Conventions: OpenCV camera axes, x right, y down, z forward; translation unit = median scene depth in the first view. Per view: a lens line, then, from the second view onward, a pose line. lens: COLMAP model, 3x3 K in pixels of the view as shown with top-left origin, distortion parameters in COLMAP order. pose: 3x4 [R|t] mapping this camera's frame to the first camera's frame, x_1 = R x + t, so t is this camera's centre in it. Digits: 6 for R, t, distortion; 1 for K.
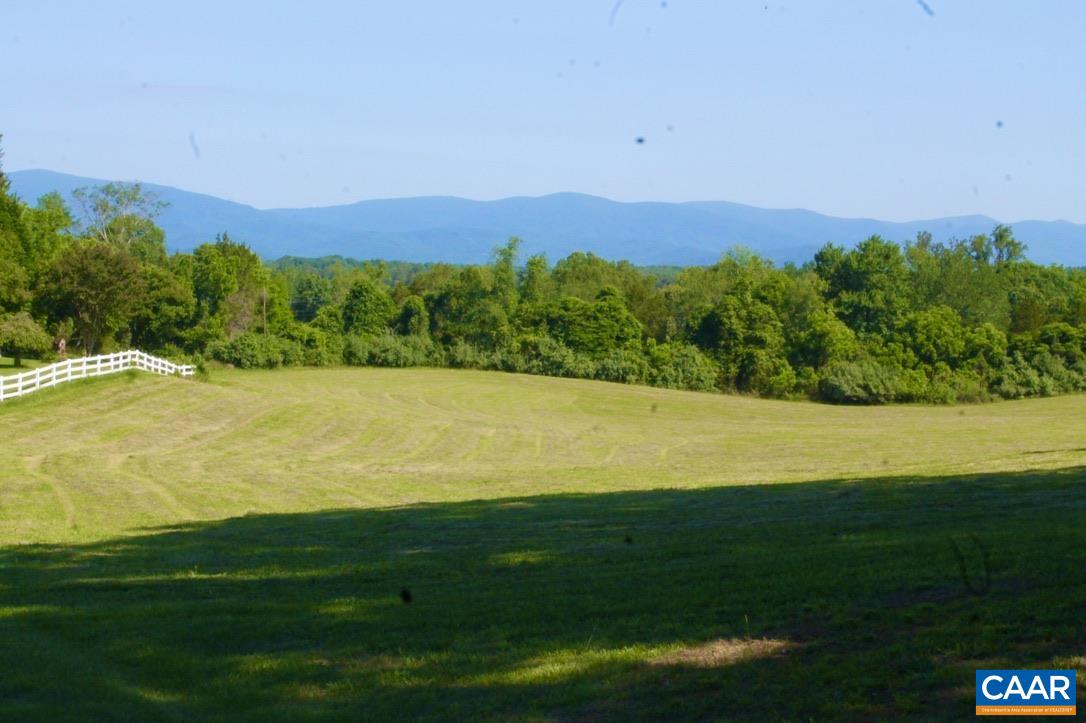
lens RADIAL K [[2021.6, 0, 543.0], [0, 2021.6, 361.5], [0, 0, 1]] dist [-0.005972, 0.068131]
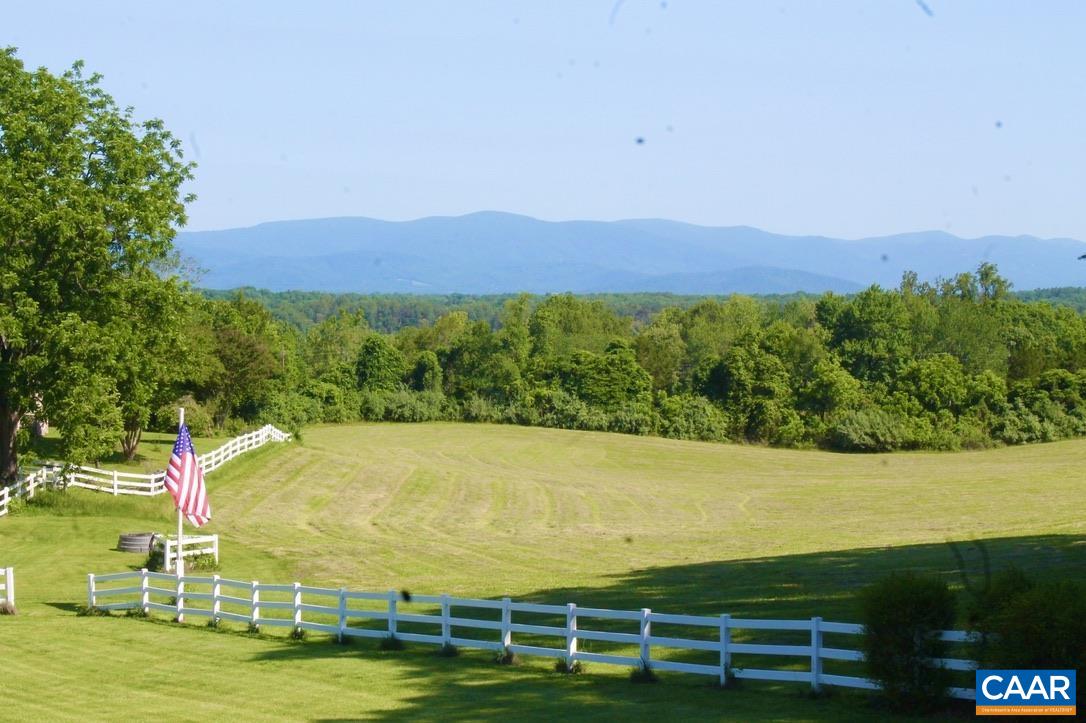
lens RADIAL K [[2266.9, 0, 543.0], [0, 2266.9, 361.5], [0, 0, 1]] dist [0.026285, 0.056681]
pose [[0.998983, -0.013621, 0.042985, -0.055391], [0.014211, 0.999809, -0.013447, -0.011414], [-0.042794, 0.014044, 0.998985, -0.140130]]
